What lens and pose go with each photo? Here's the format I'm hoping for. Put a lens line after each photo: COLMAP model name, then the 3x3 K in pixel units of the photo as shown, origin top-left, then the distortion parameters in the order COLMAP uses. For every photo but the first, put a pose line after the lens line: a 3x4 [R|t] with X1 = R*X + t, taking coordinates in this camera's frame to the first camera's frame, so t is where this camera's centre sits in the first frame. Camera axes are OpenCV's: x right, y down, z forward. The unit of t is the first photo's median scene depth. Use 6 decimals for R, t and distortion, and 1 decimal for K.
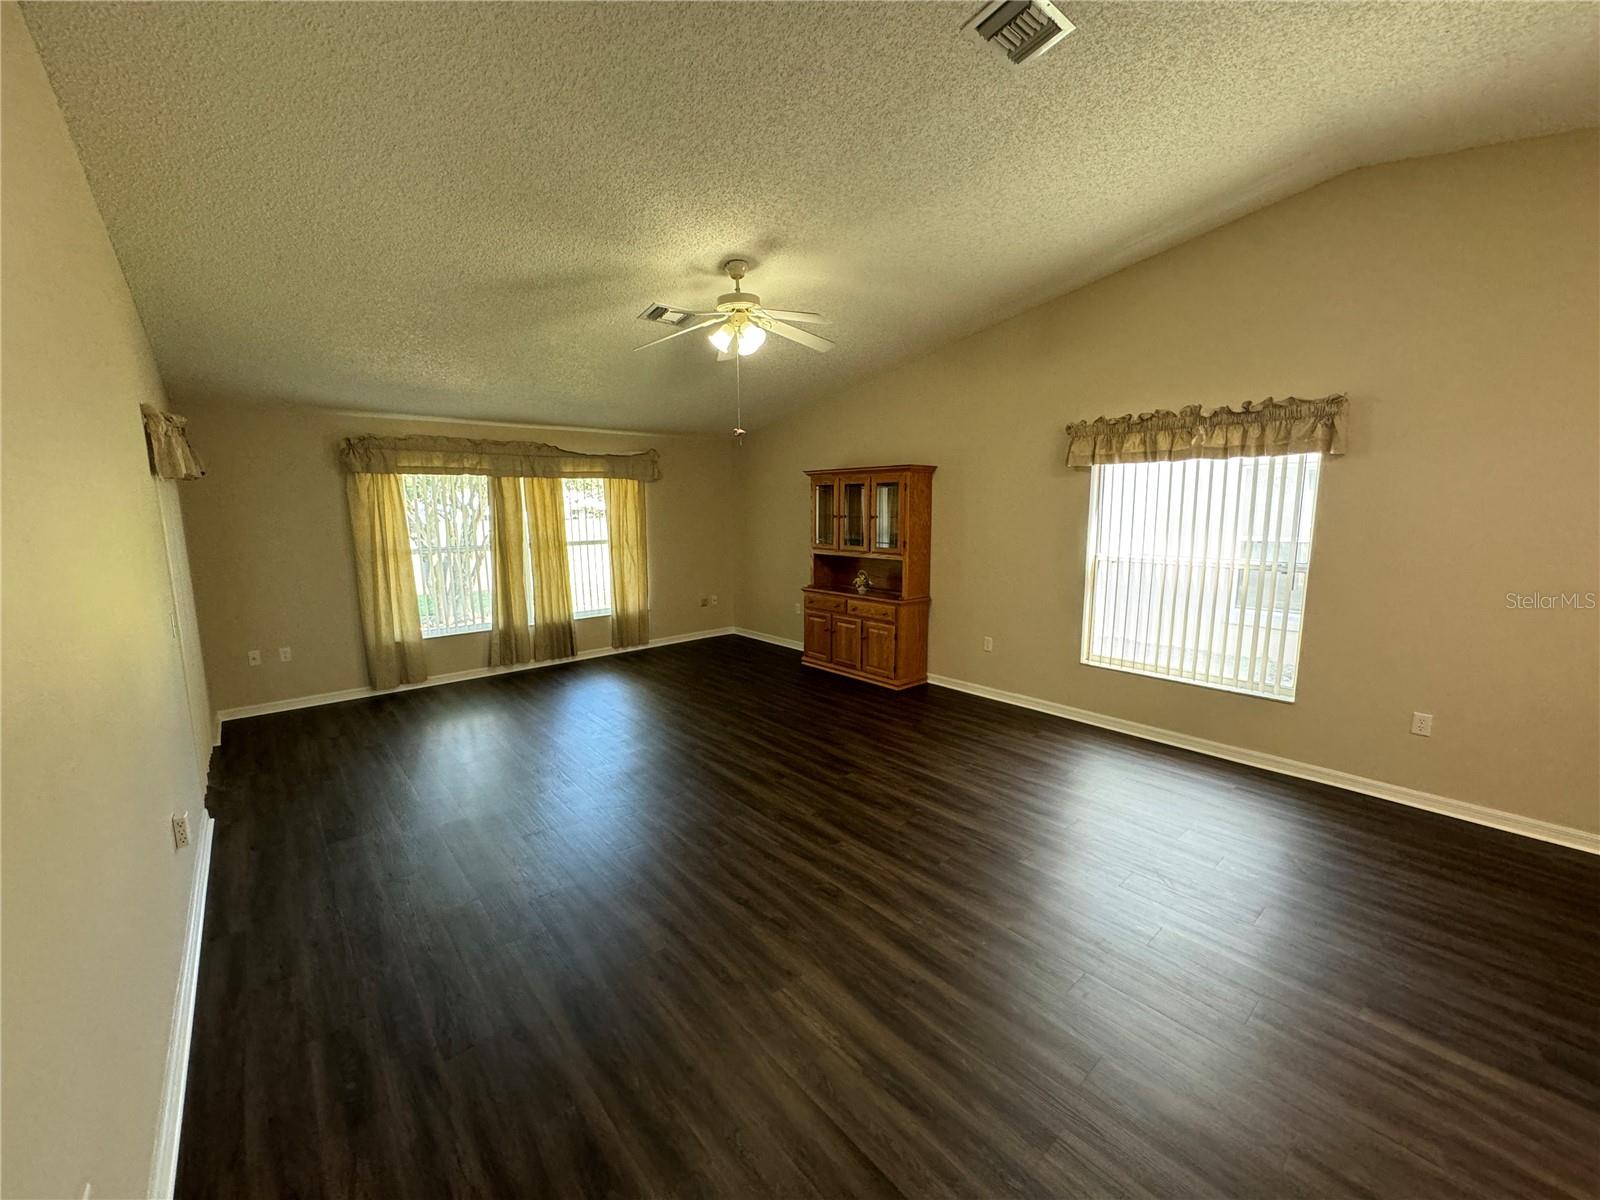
lens RADIAL K [[638.7, 0, 799.7], [0, 638.7, 600.1], [0, 0, 1]] dist [-0.003883, -0.000530]
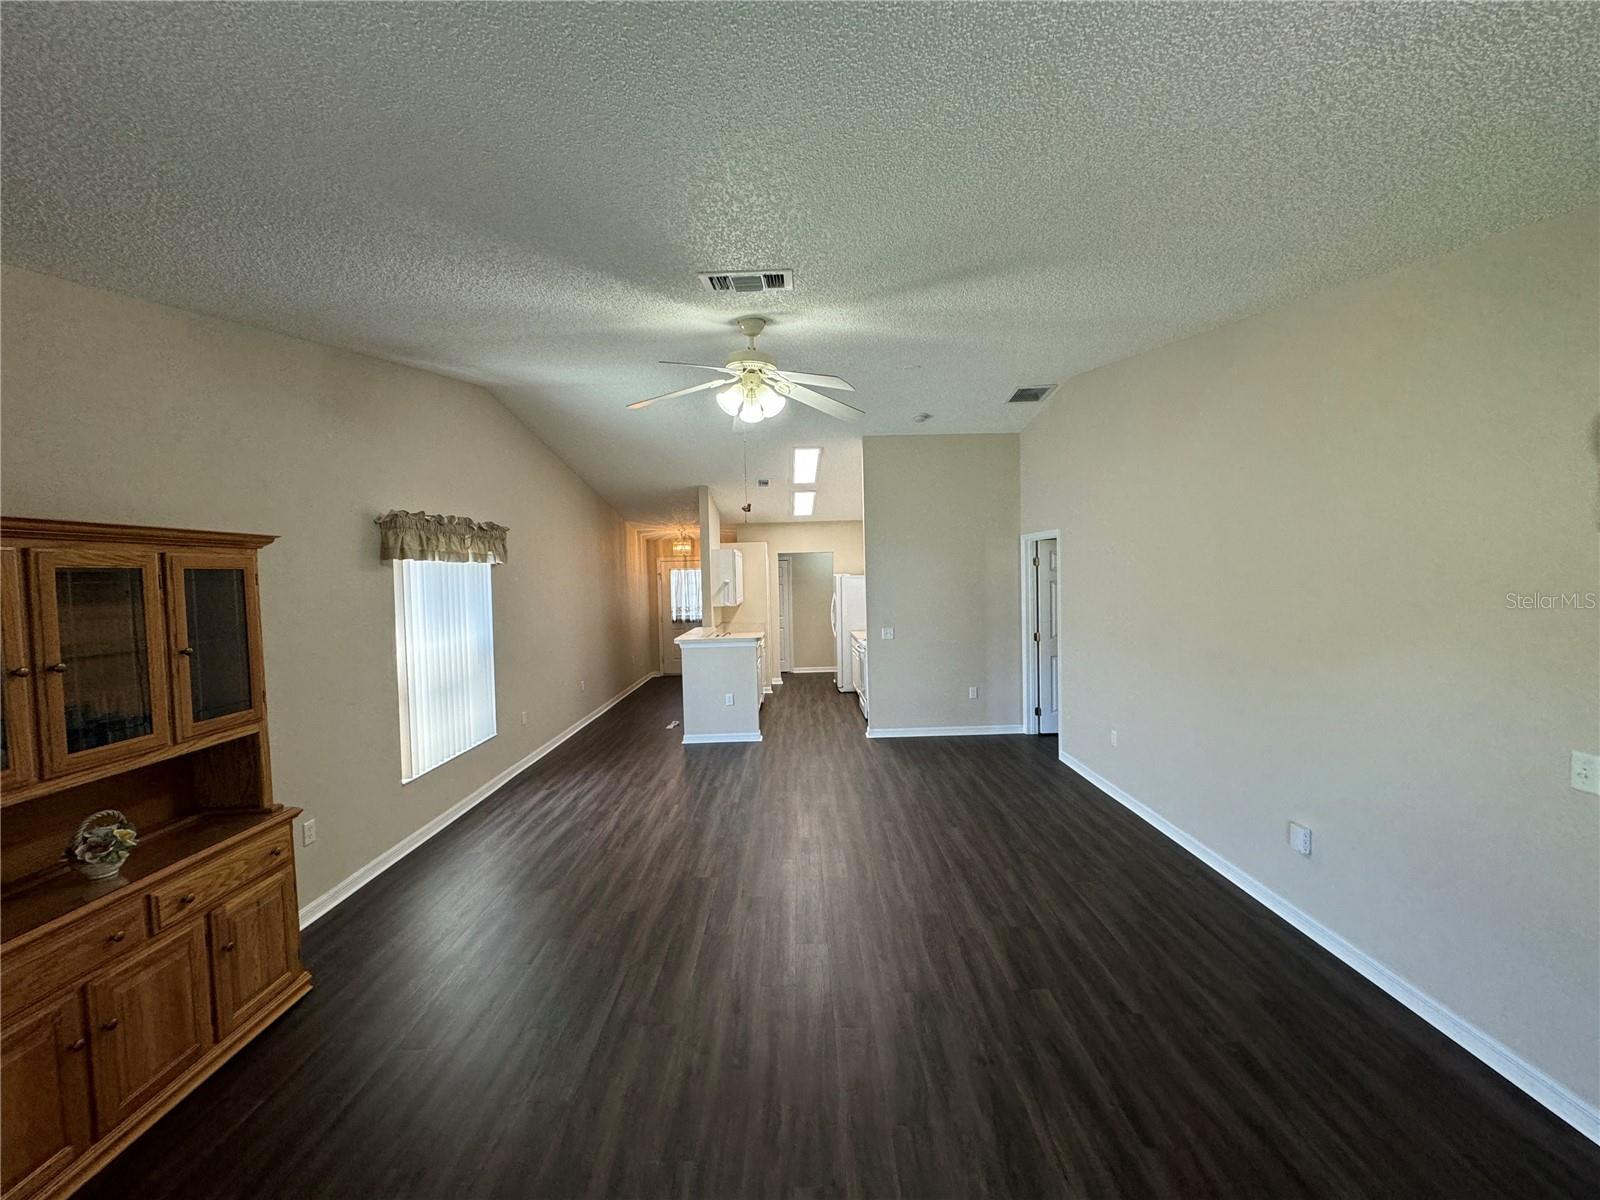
lens RADIAL K [[638.7, 0, 798.9], [0, 638.7, 595.0], [0, 0, 1]] dist [-0.003883, -0.000530]
pose [[-0.751890, 0.007791, 0.659243, -0.598497], [0.138325, 0.979538, 0.146187, -0.229869], [-0.644615, 0.201106, -0.737583, 1.393555]]
